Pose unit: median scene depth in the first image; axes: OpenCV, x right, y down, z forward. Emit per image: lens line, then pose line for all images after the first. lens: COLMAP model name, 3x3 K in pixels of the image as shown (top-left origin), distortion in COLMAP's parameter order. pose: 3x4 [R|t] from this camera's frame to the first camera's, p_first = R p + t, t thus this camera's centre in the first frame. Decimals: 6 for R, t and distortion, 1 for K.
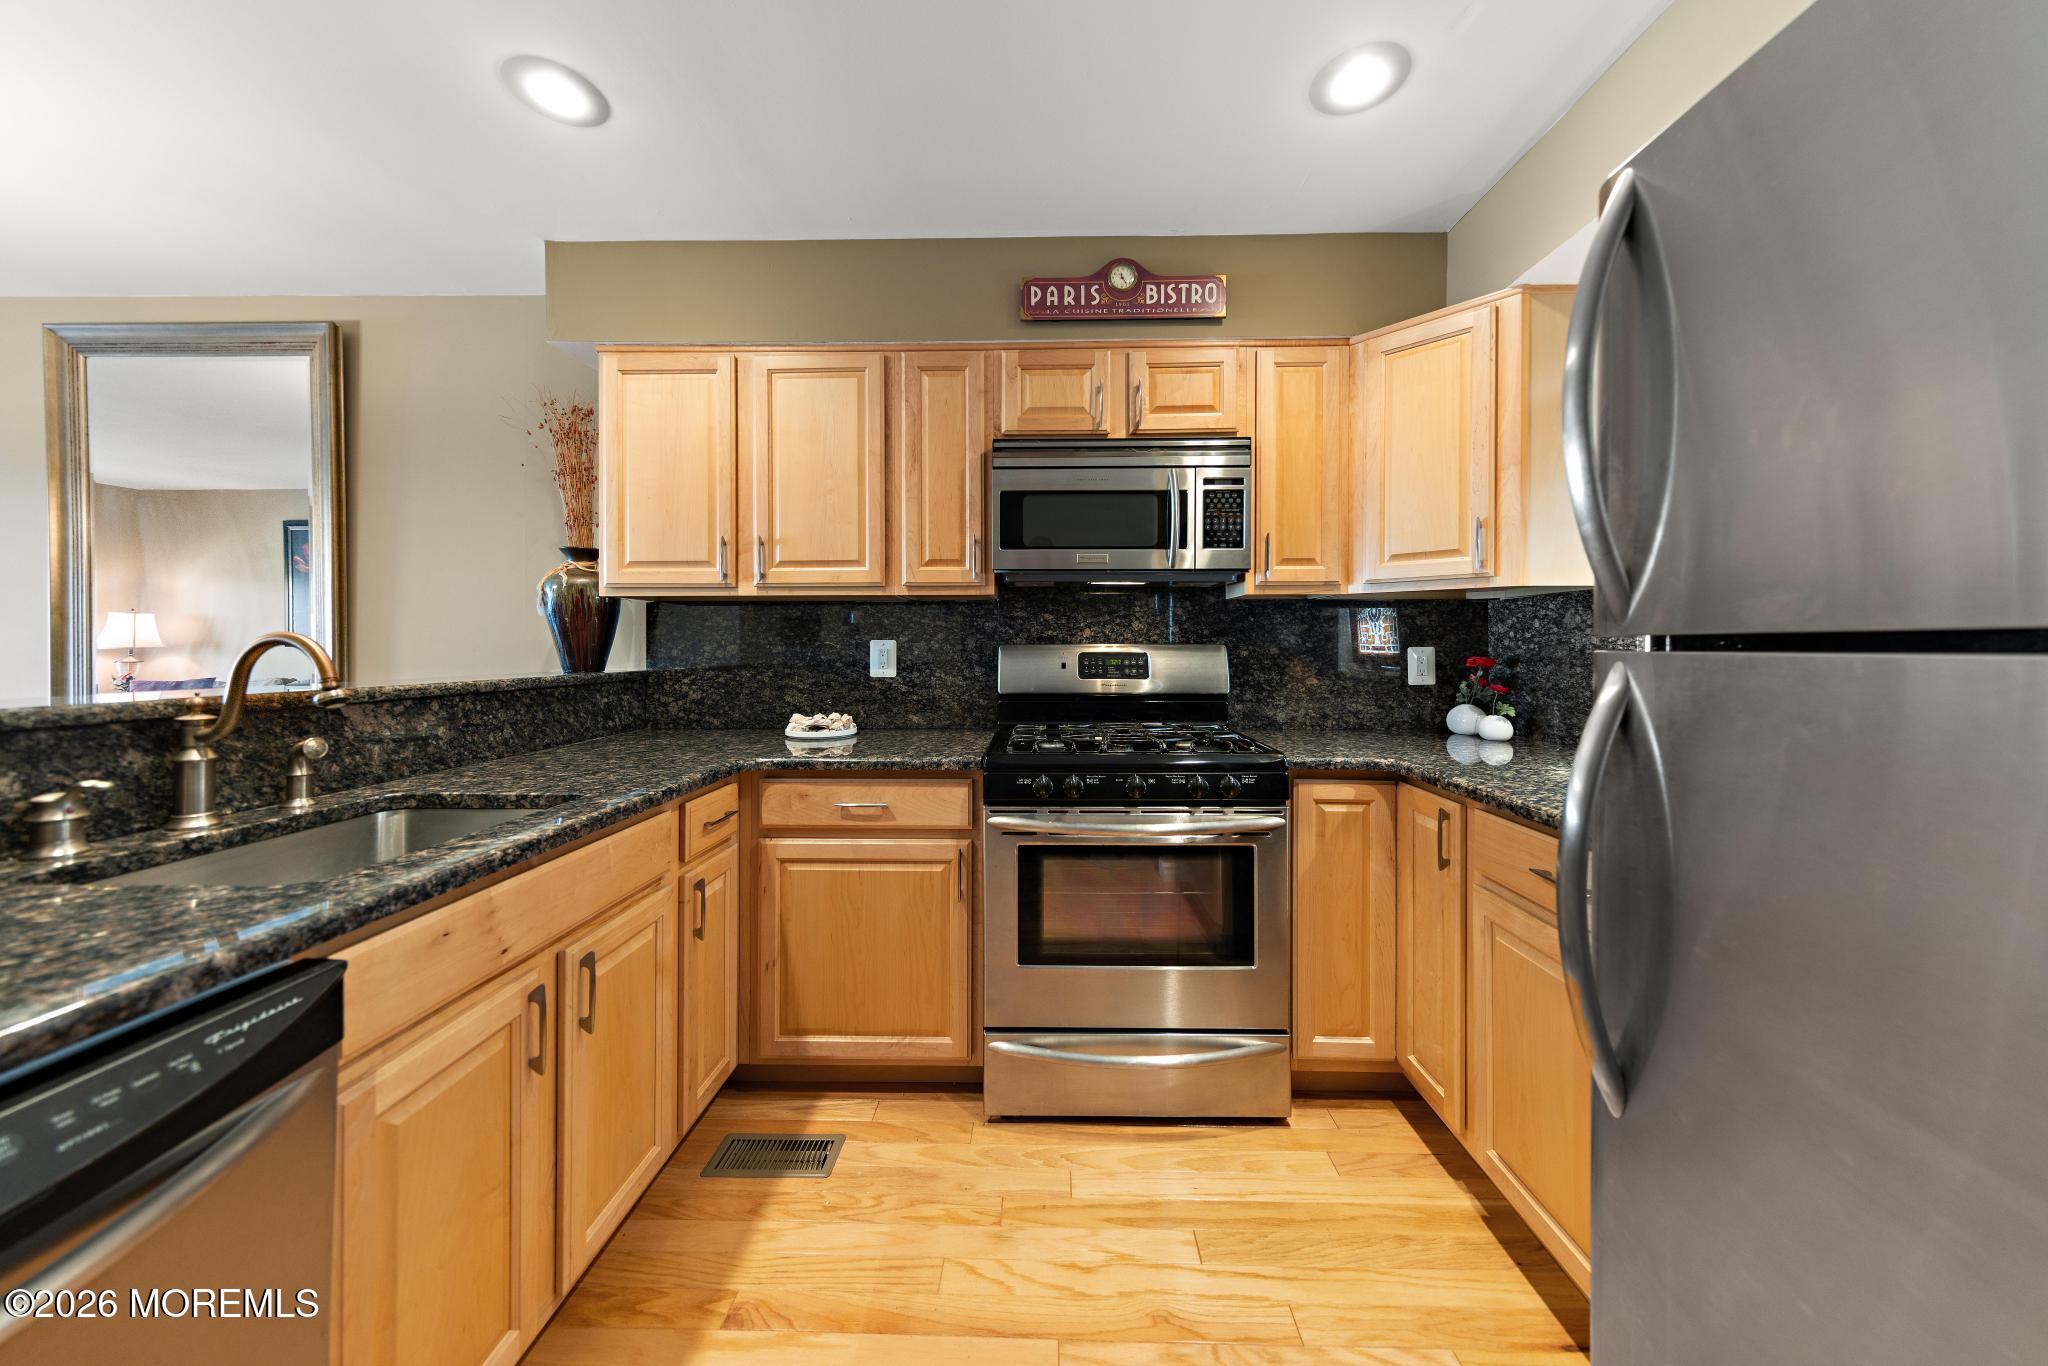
lens RADIAL K [[703.3, 0, 1043.2], [0, 703.3, 642.4], [0, 0, 1]] dist [-0.000618, -0.000268]
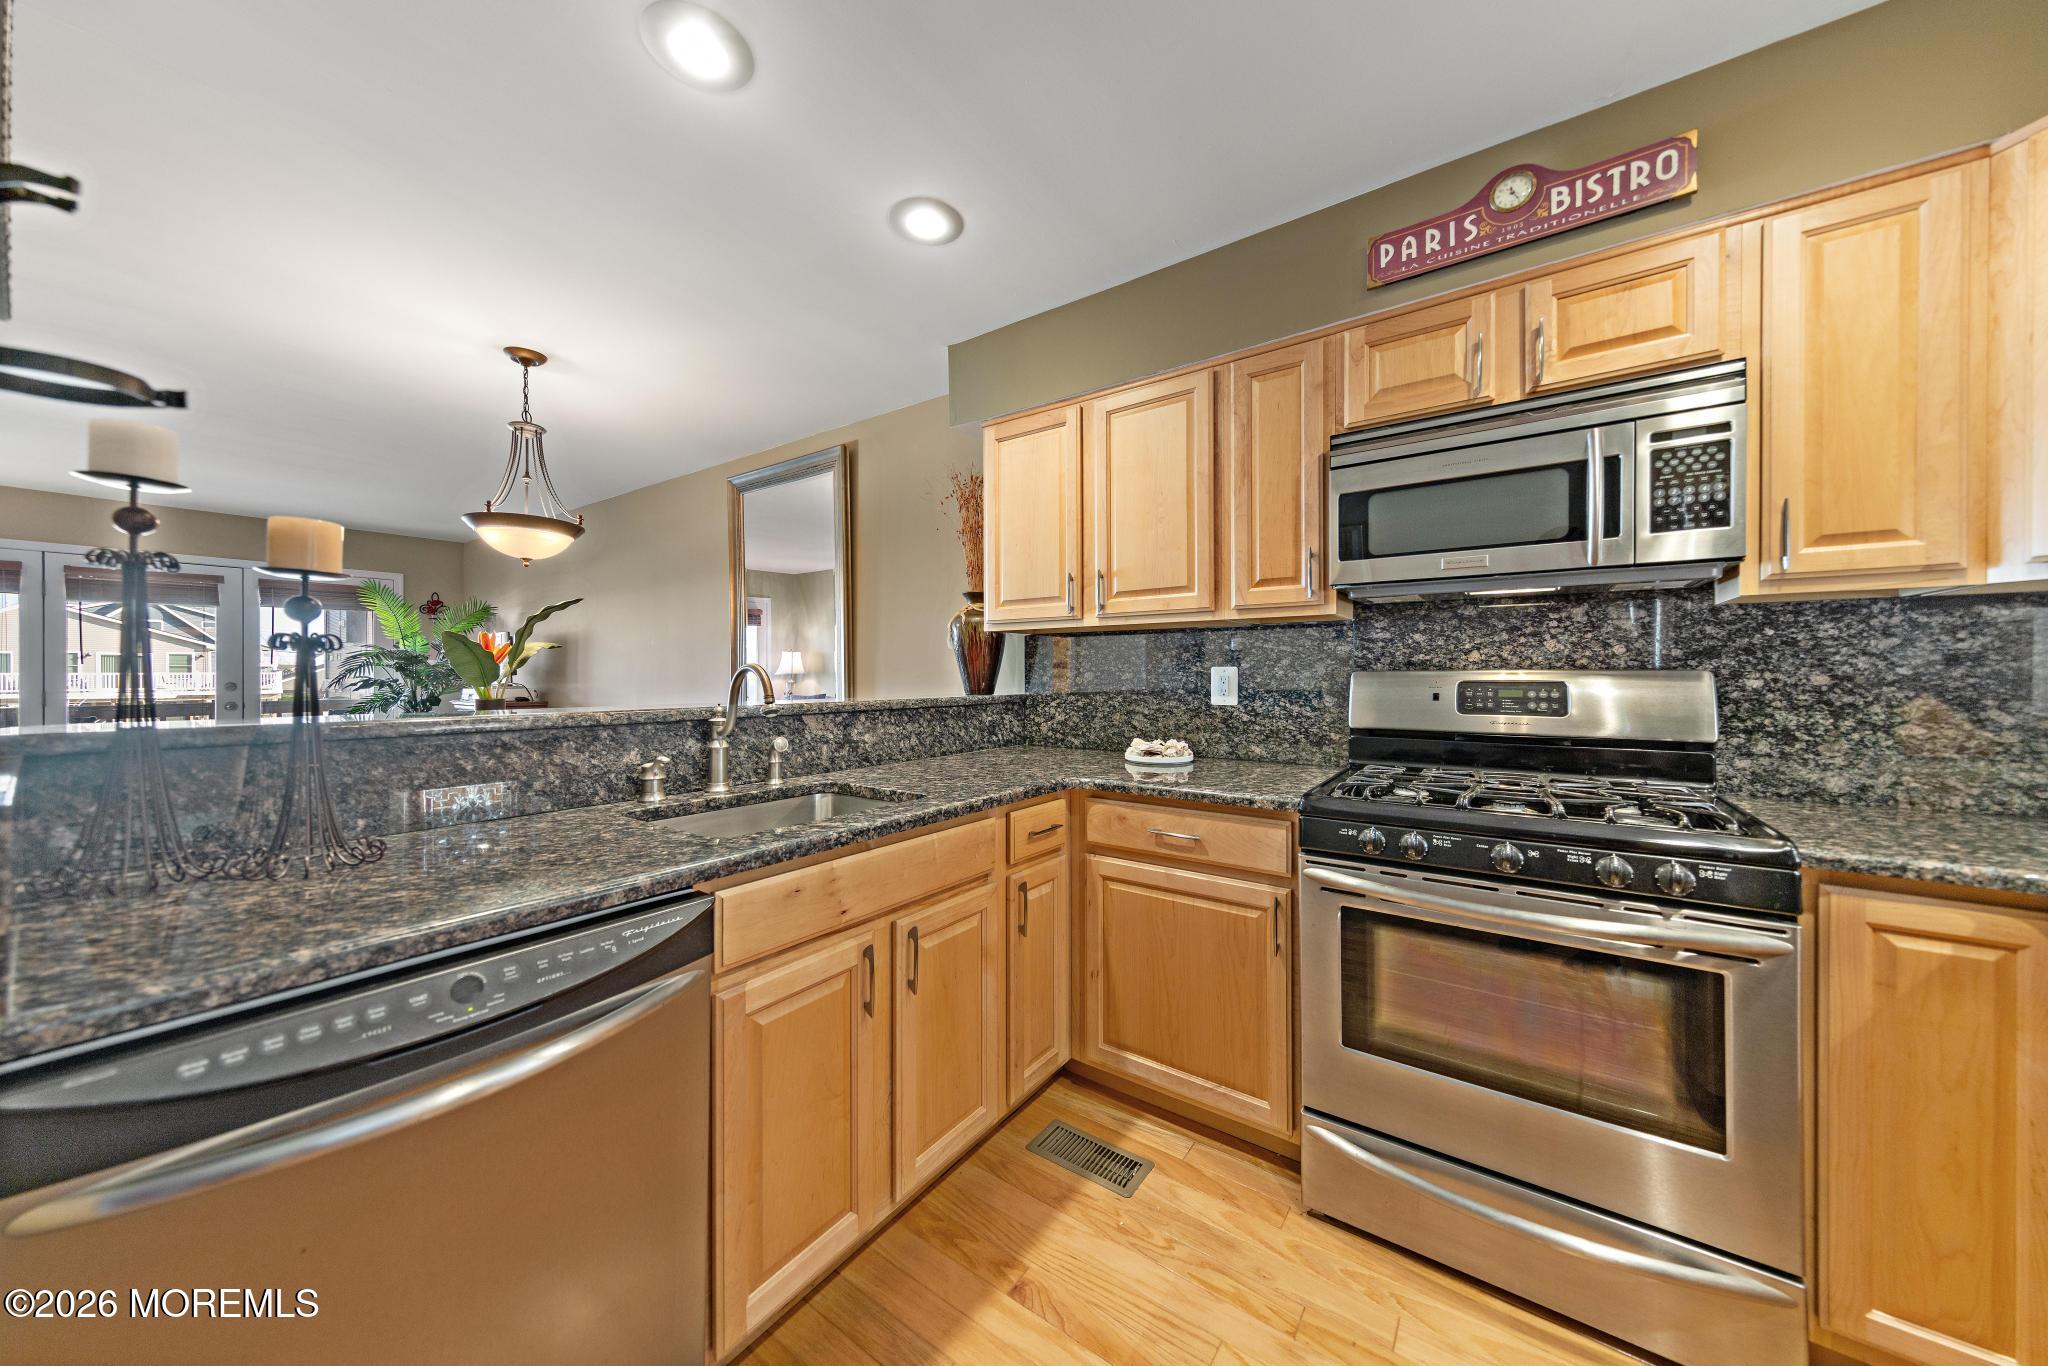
lens RADIAL K [[690.8, 0, 1036.6], [0, 690.8, 673.1], [0, 0, 1]] dist [0.000031, -0.000341]
pose [[0.823672, -0.000552, -0.567066, 0.127143], [0.003038, 0.999989, 0.003438, 0.001644], [0.567058, -0.004554, 0.823665, 0.094015]]
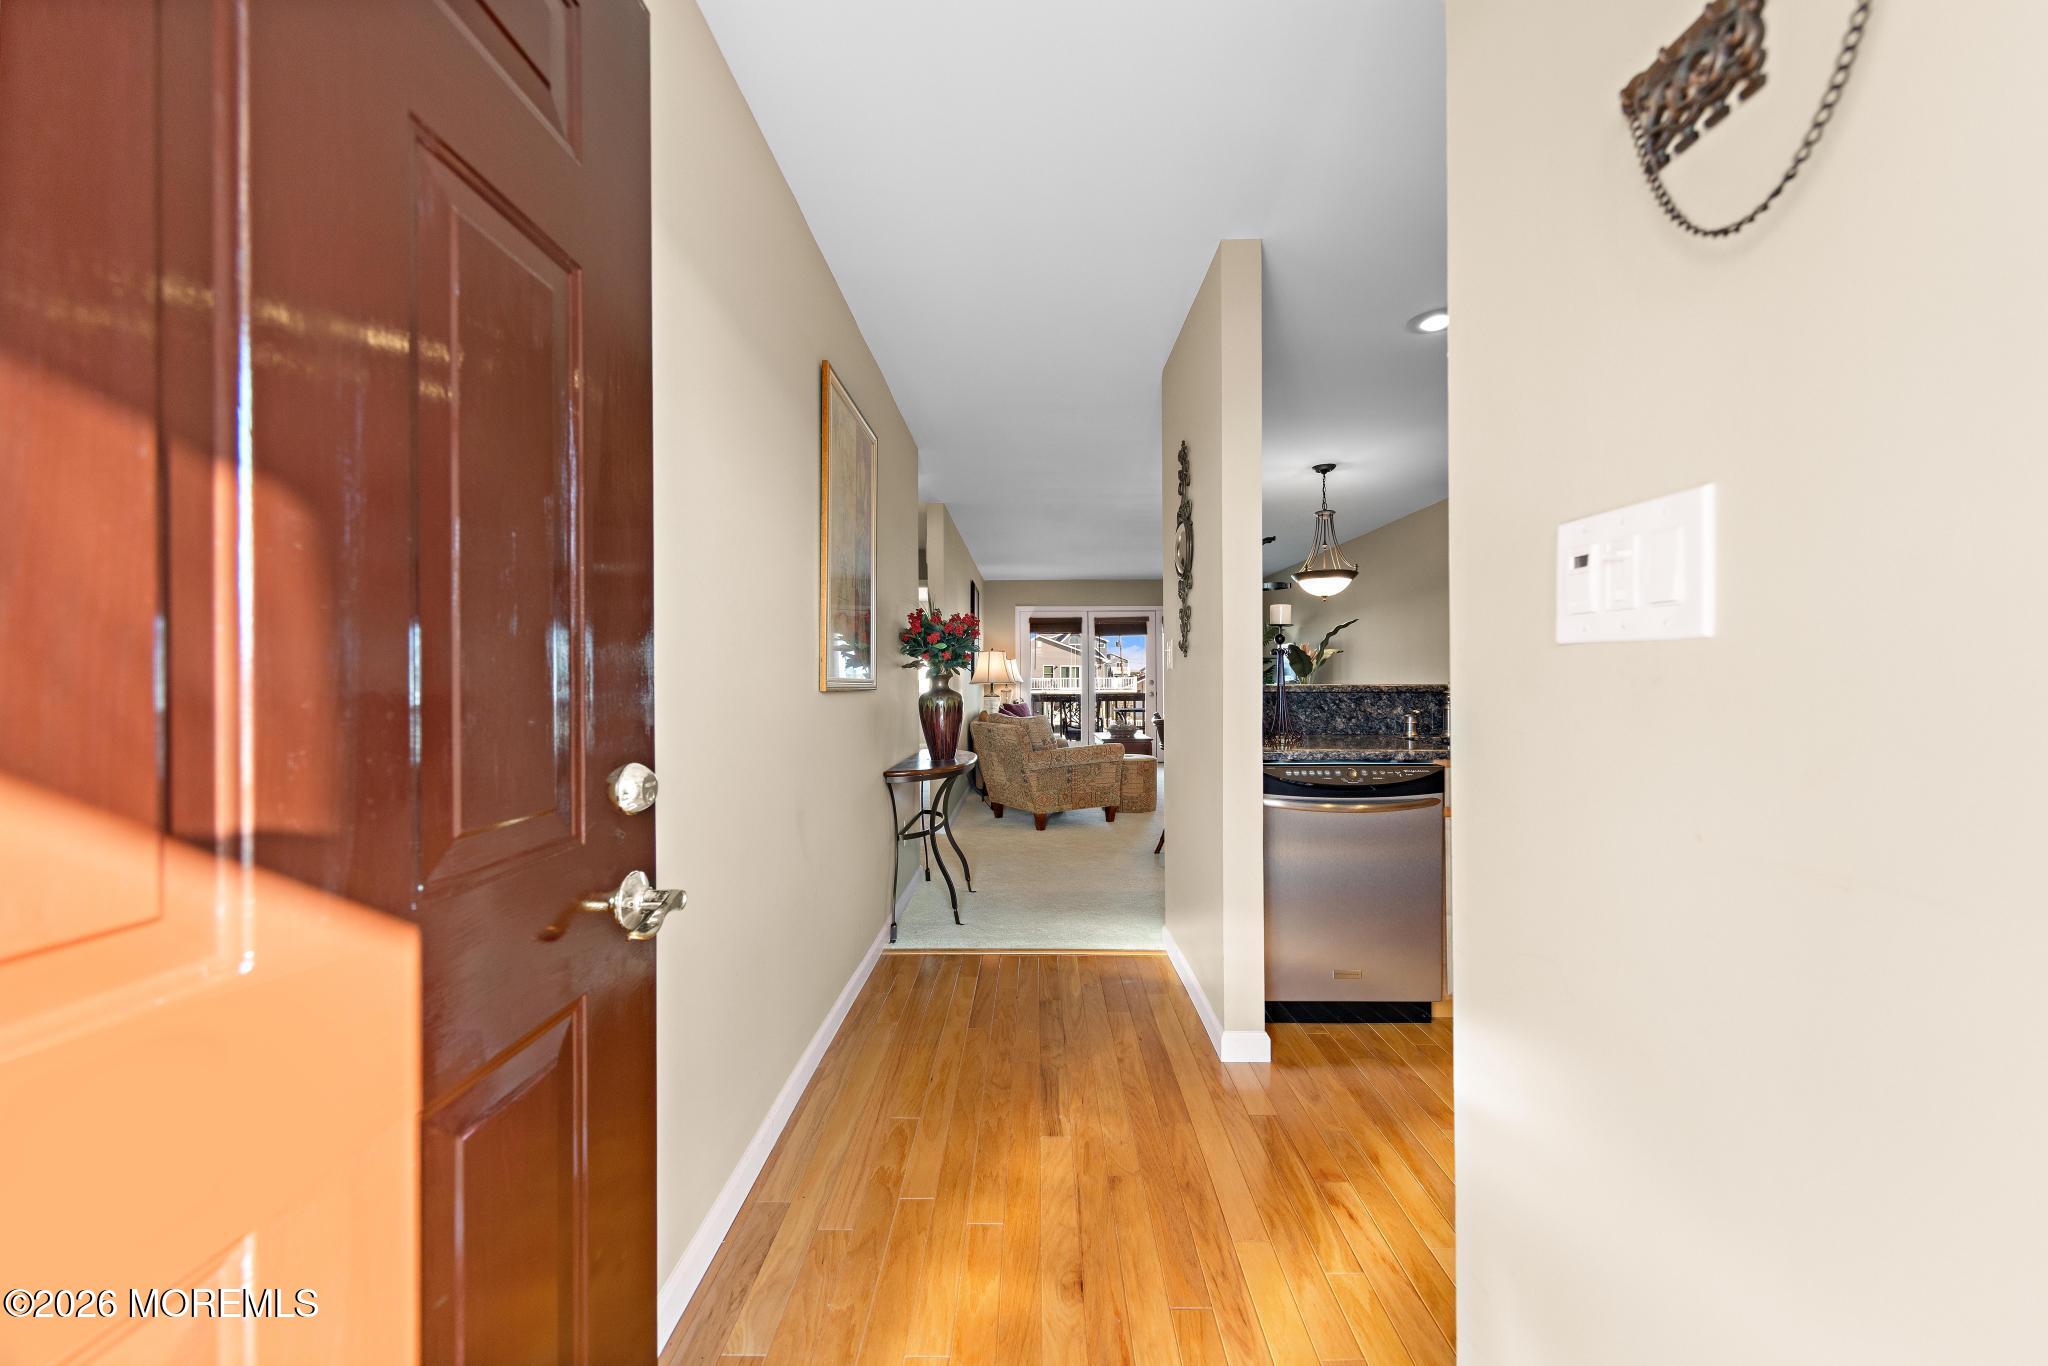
lens RADIAL K [[729.1, 0, 1032.4], [0, 729.1, 684.3], [0, 0, 1]] dist [0.004387, -0.000091]
pose [[0.006986, 0.007695, -0.999946, 0.836778], [0.009171, 0.999928, 0.007759, 0.027330], [0.999934, -0.009225, 0.006915, -0.305150]]
